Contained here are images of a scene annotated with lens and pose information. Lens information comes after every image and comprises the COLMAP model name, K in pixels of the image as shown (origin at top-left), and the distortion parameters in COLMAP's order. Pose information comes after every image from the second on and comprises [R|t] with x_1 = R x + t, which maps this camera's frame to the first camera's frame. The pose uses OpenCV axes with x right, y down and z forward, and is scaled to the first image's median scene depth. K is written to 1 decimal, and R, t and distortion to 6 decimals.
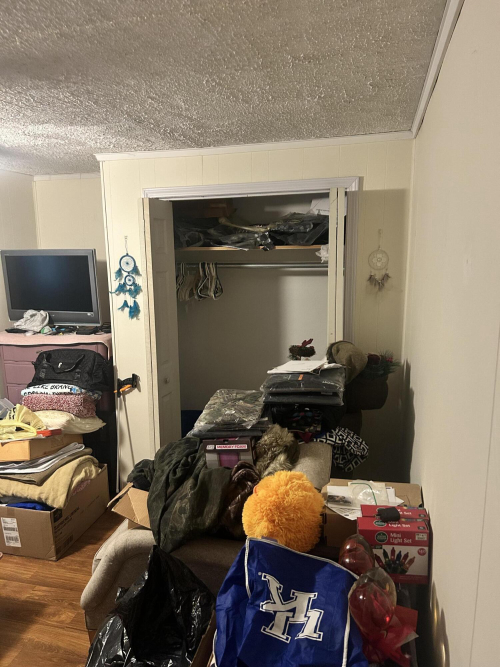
lens RADIAL K [[503.6, 0, 246.2], [0, 503.6, 330.0], [0, 0, 1]] dist [0.048198, -0.060386]
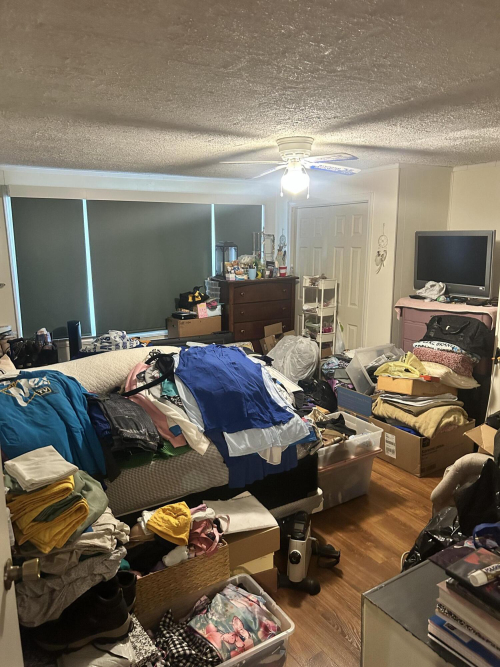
lens RADIAL K [[503.6, 0, 246.2], [0, 503.6, 330.0], [0, 0, 1]] dist [0.048198, -0.060386]
pose [[0.716993, 0.144987, -0.681836, 0.113038], [-0.123467, 0.989079, 0.080486, 0.038965], [0.686059, 0.026476, 0.727064, -0.203856]]
